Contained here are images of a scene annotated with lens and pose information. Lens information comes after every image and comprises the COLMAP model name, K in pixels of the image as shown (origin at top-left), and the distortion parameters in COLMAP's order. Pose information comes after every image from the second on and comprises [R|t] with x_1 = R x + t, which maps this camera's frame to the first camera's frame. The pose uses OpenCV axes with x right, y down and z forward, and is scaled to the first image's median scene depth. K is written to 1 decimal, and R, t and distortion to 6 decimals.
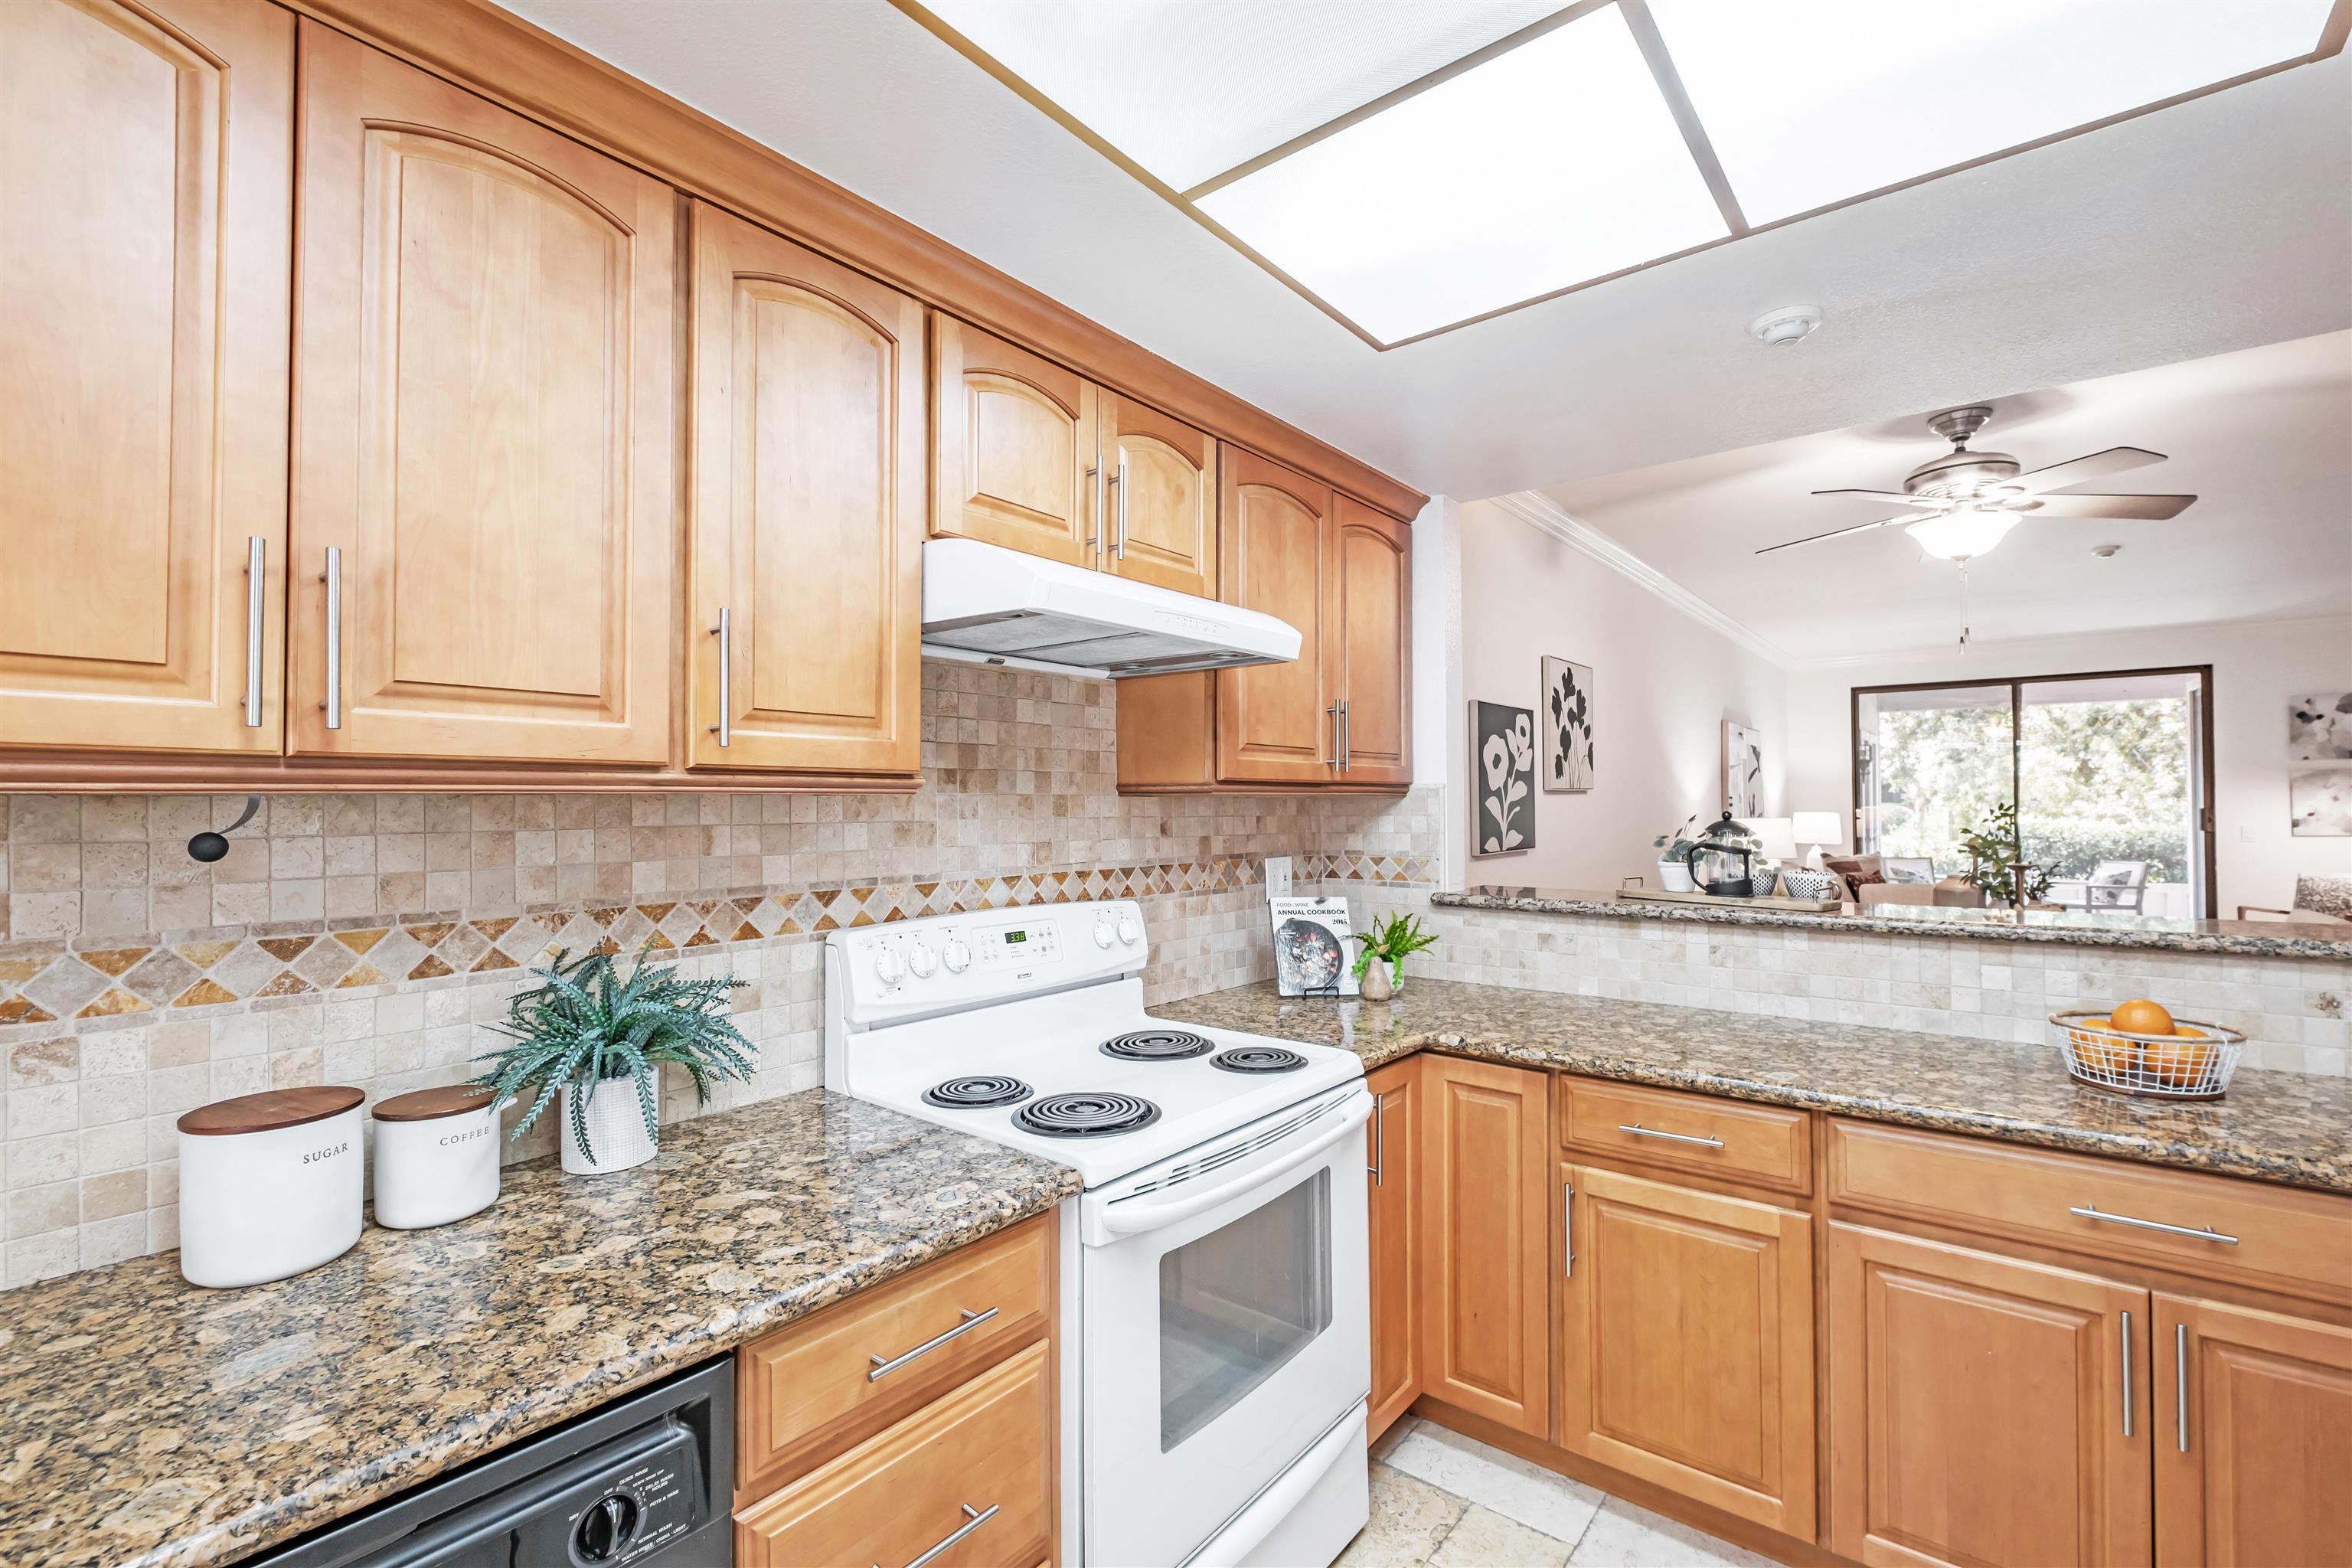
lens RADIAL K [[1032.6, 0, 1236.7], [0, 1032.6, 785.9], [0, 0, 1]] dist [-0.003907, -0.000833]
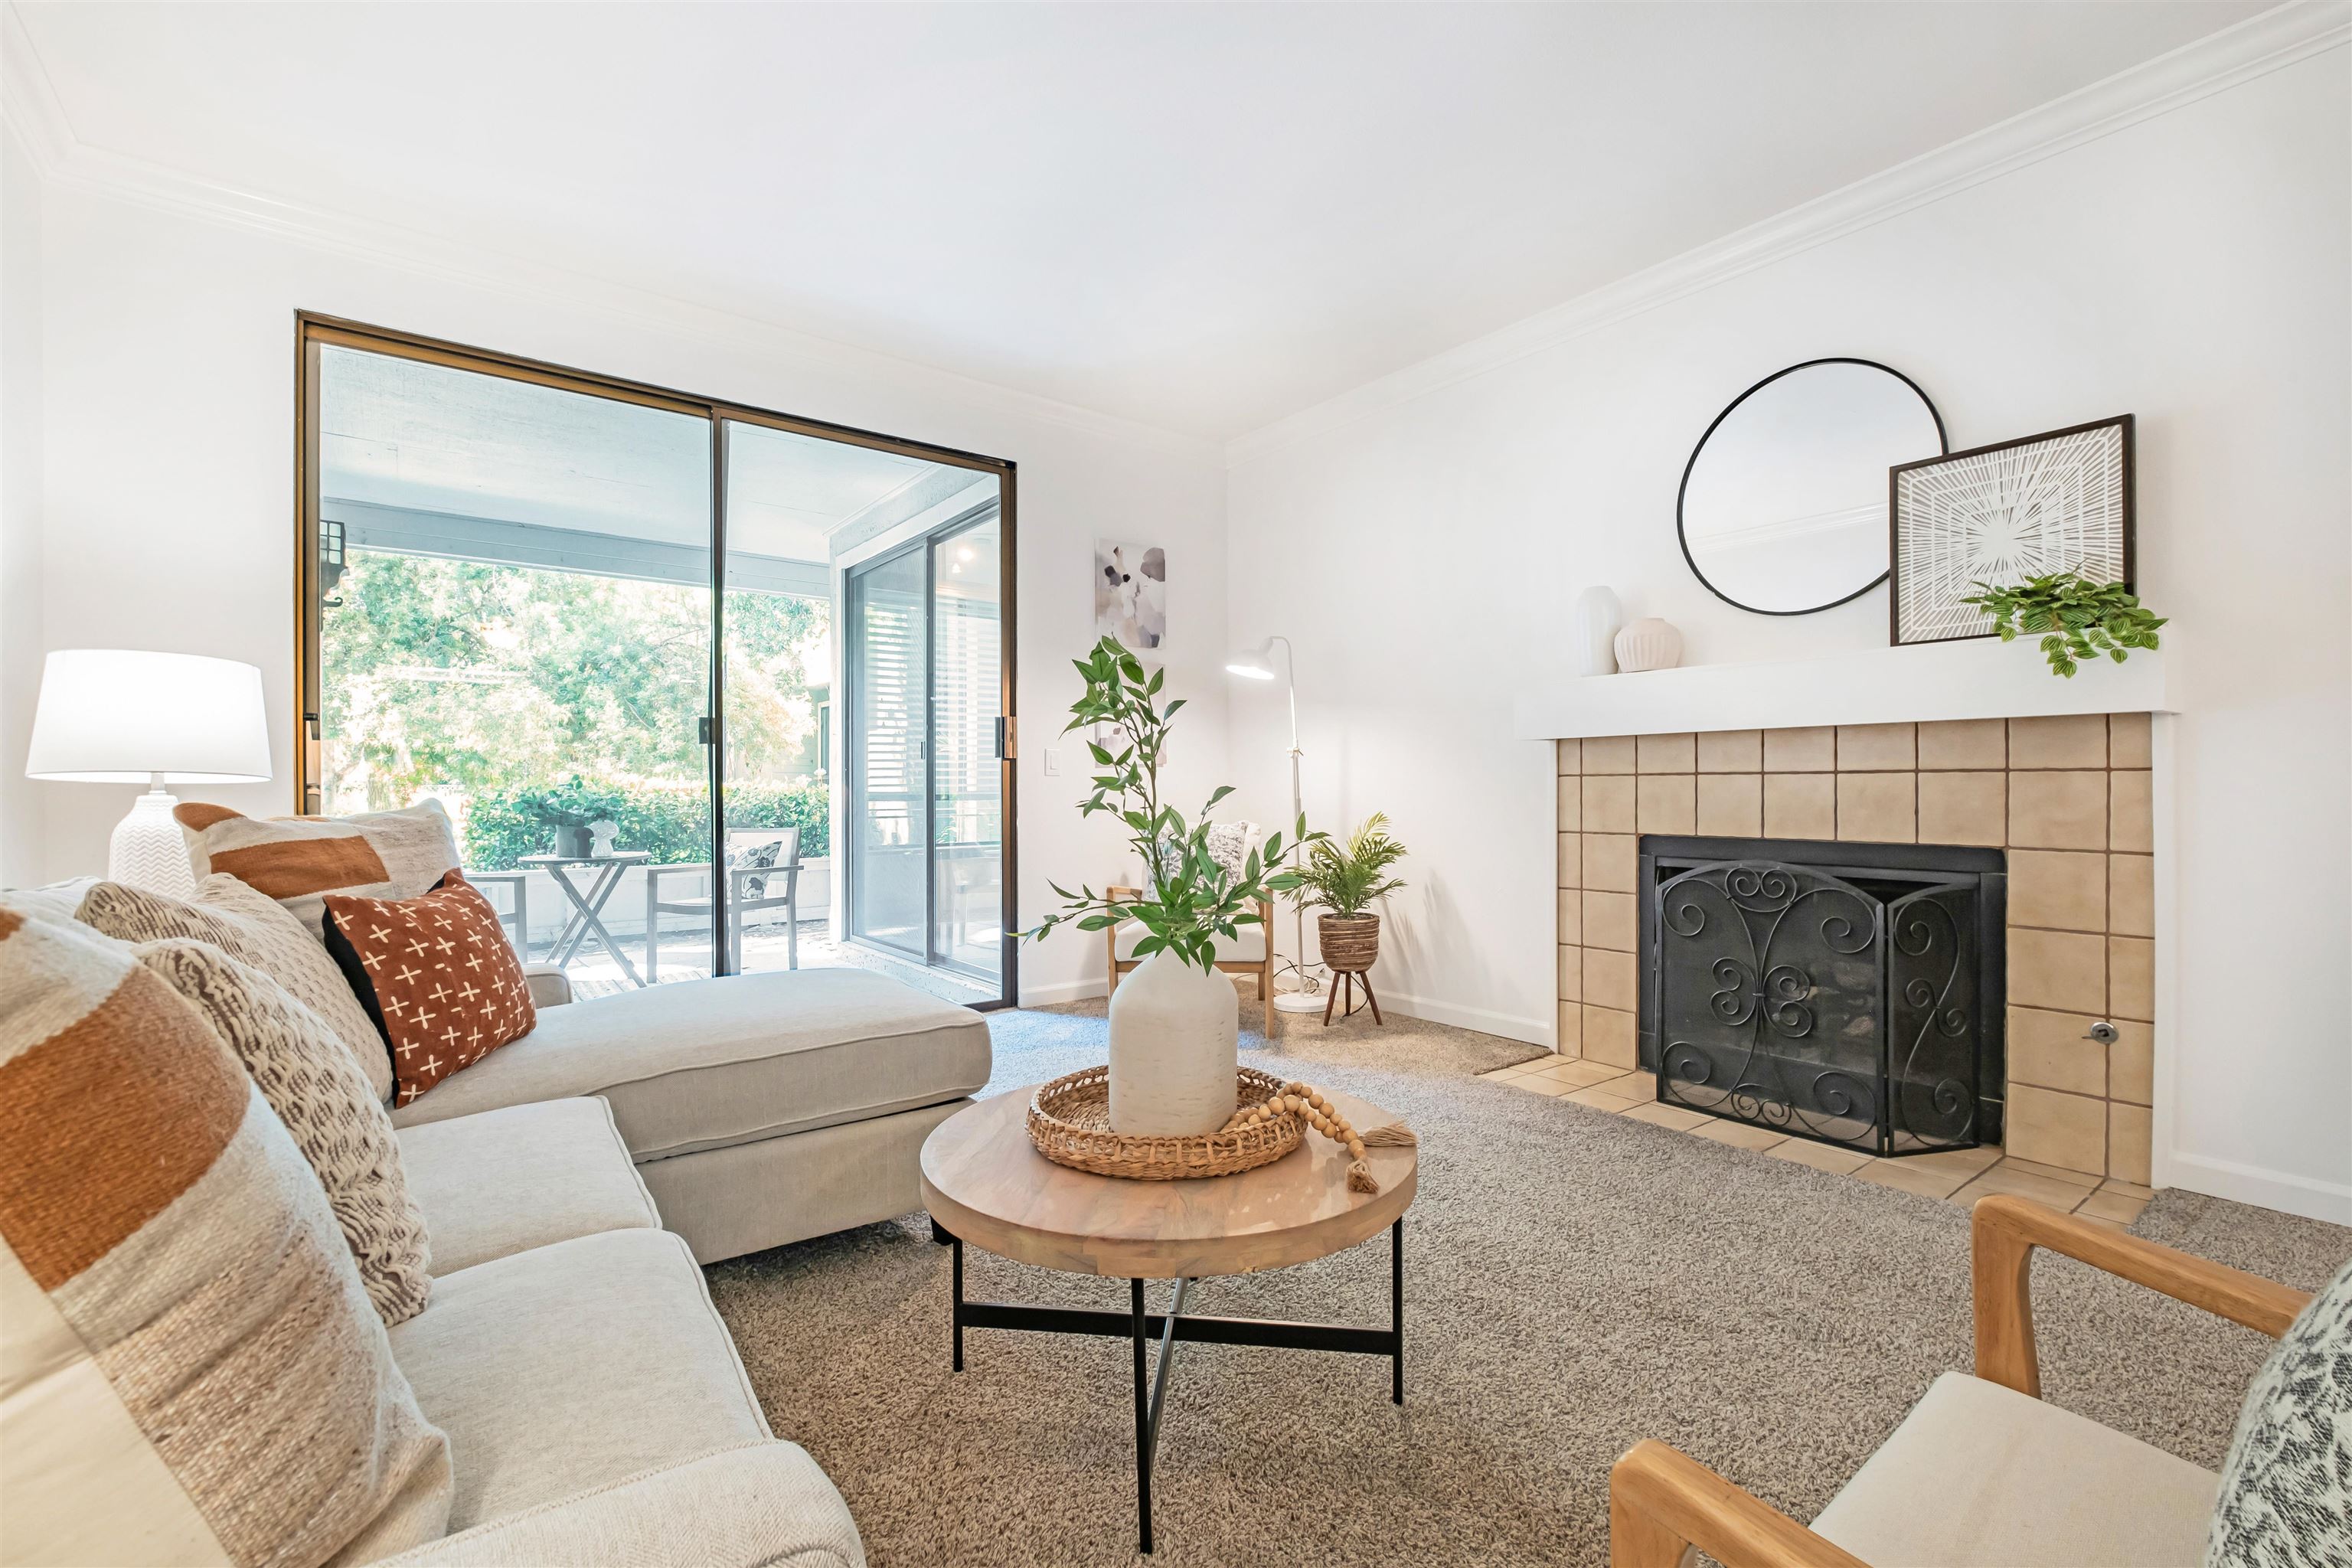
lens RADIAL K [[1028.4, 0, 1162.2], [0, 1028.4, 790.2], [0, 0, 1]] dist [0.009550, -0.008573]
pose [[0.281582, 0.001635, 0.959536, 1.574097], [-0.011913, 0.999927, 0.001793, 0.220037], [-0.959463, -0.011935, 0.281581, 2.797610]]
